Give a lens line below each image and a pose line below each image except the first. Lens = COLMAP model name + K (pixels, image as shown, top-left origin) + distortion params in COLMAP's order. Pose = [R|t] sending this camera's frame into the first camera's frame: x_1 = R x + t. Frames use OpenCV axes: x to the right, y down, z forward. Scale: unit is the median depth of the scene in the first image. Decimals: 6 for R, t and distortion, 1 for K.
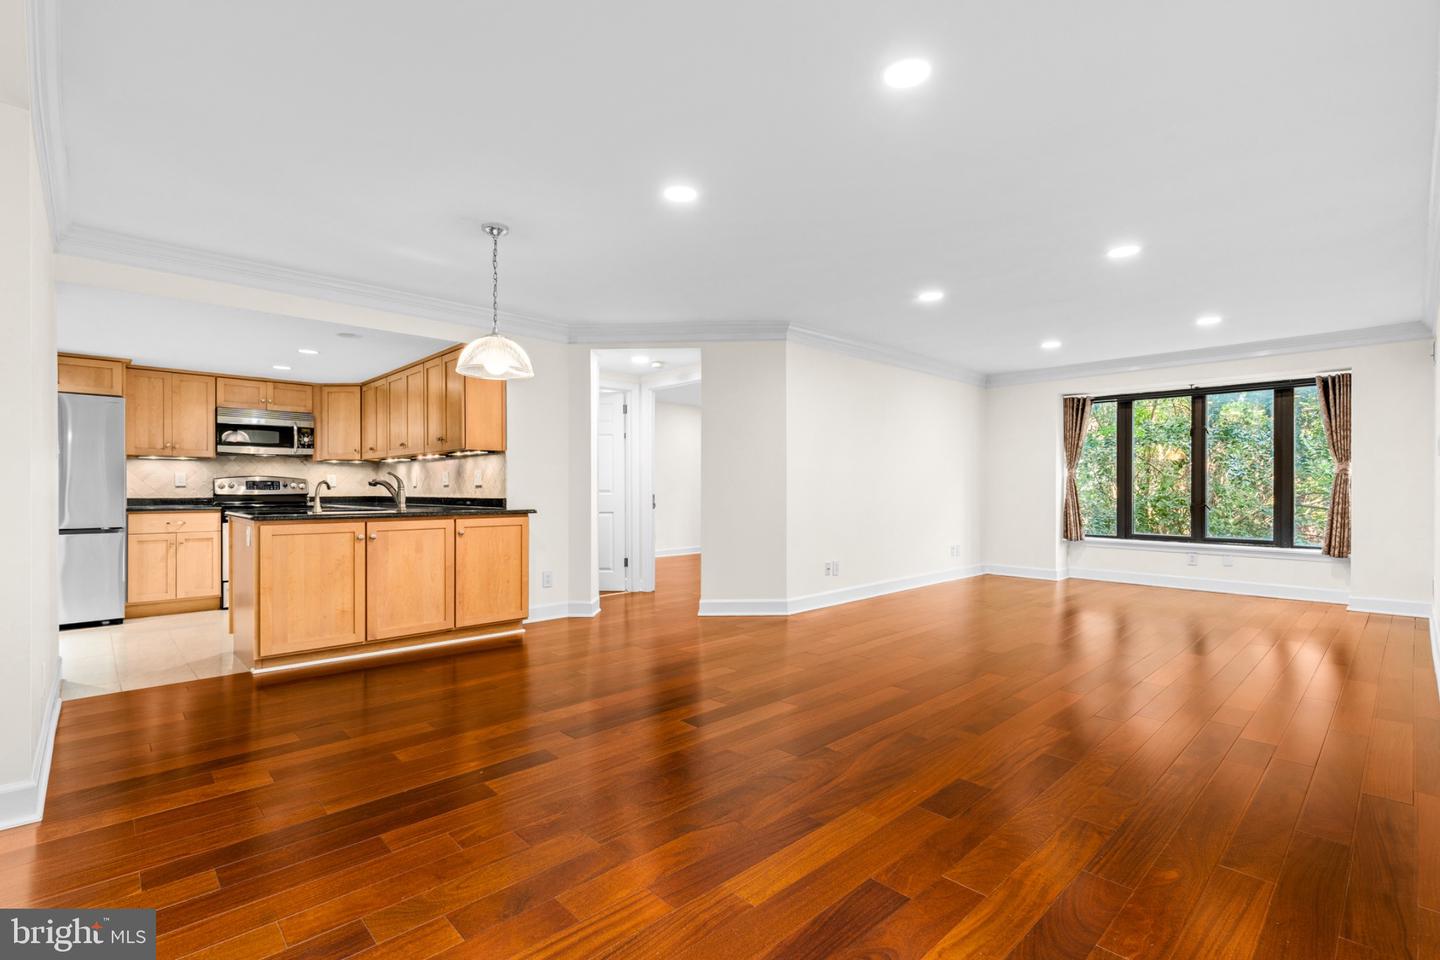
lens RADIAL K [[658.0, 0, 720.2], [0, 658.0, 486.1], [0, 0, 1]] dist [0.002138, 0.000801]
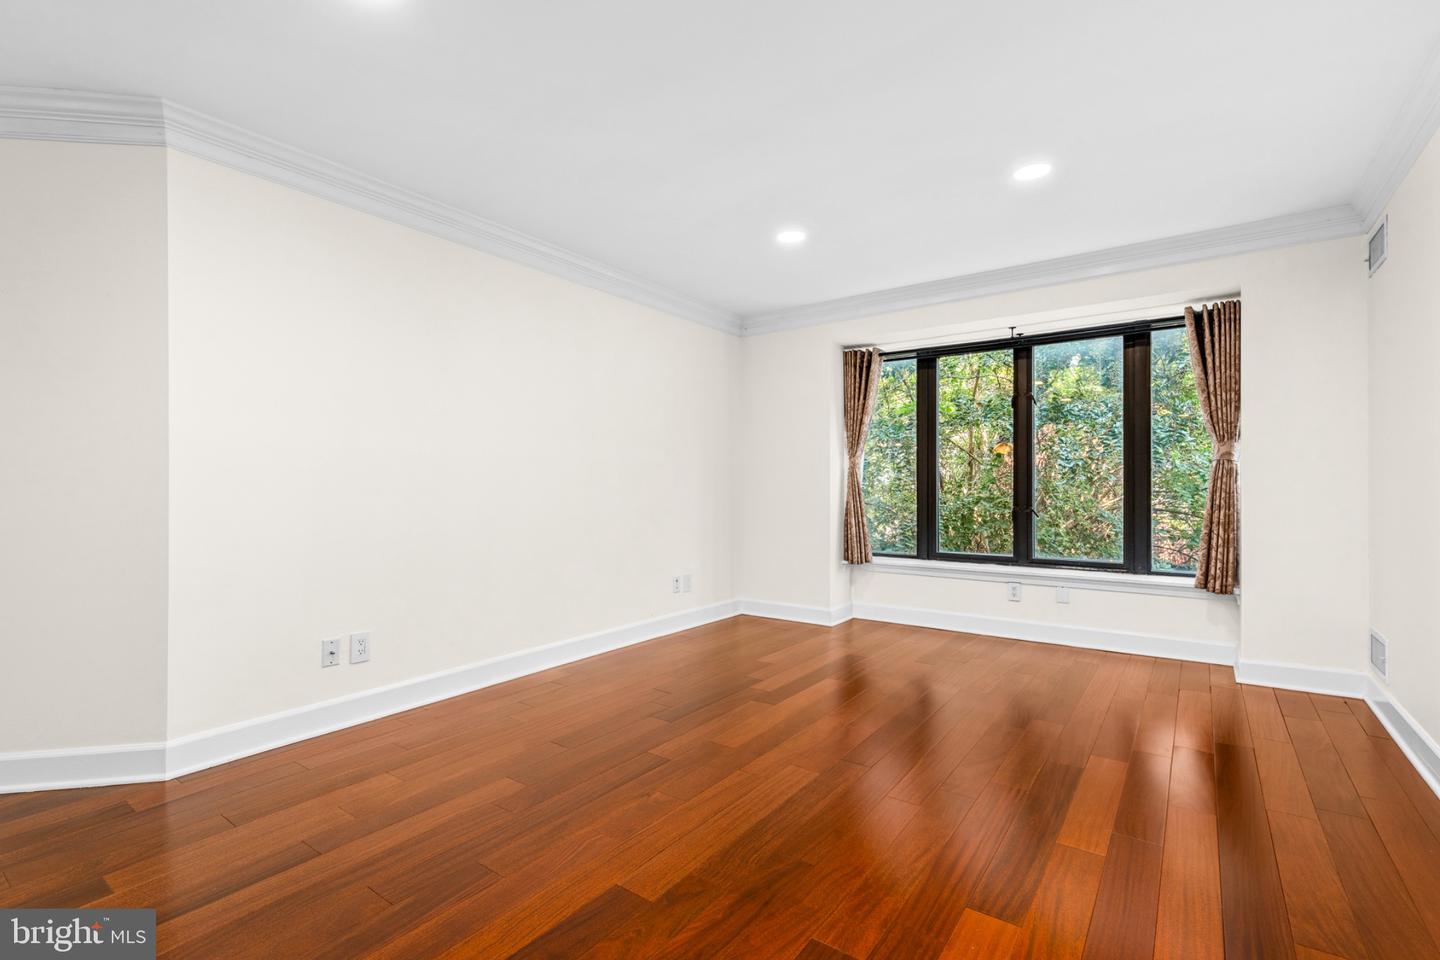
lens RADIAL K [[658.0, 0, 714.8], [0, 658.0, 485.4], [0, 0, 1]] dist [0.002138, 0.000801]
pose [[0.983299, -0.003314, 0.181968, 0.291970], [0.003597, 0.999993, -0.001228, 0.003532], [-0.181962, 0.001862, 0.983304, 0.392868]]
